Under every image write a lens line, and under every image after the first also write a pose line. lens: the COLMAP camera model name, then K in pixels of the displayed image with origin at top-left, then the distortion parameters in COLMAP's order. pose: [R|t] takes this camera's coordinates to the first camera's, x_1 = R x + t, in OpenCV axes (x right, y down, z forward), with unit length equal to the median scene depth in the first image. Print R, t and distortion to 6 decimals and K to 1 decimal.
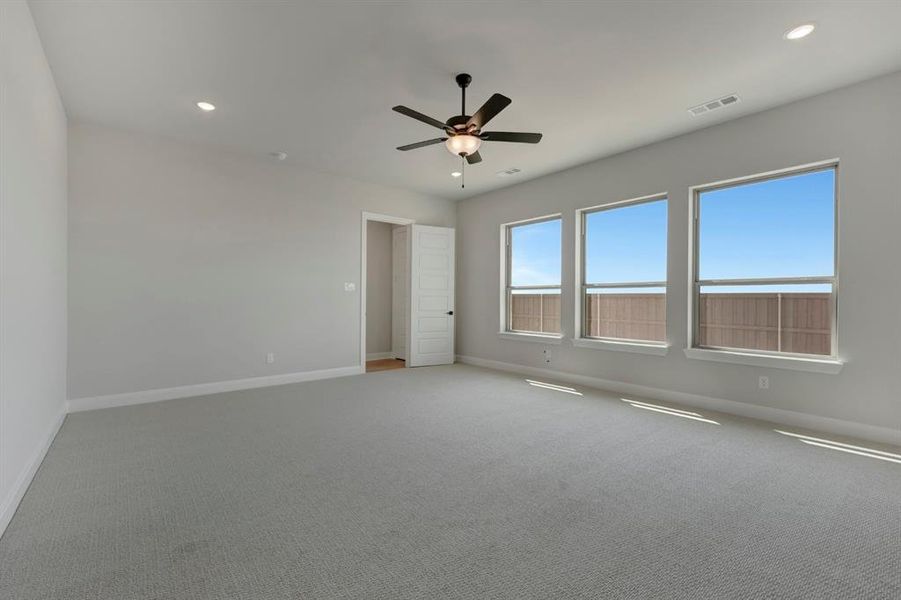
lens RADIAL K [[364.7, 0, 452.6], [0, 364.7, 296.4], [0, 0, 1]] dist [0.001090, 0.000000]
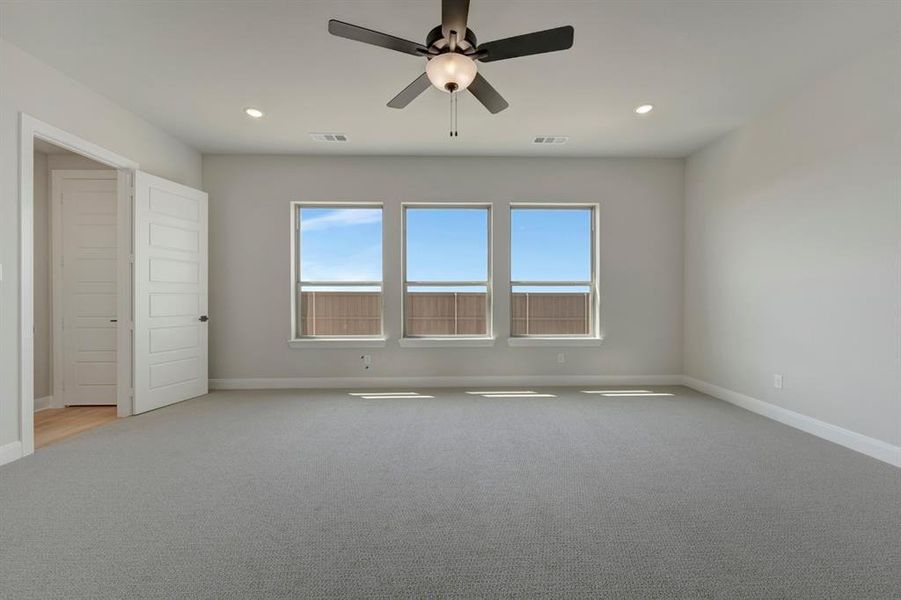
lens RADIAL K [[353.8, 0, 456.4], [0, 353.8, 297.1], [0, 0, 1]] dist [0.000991, 0.000112]
pose [[0.641749, -0.002601, 0.766910, -0.204330], [-0.002952, 0.999978, 0.005862, 0.001193], [-0.766909, -0.006025, 0.641728, 0.229812]]
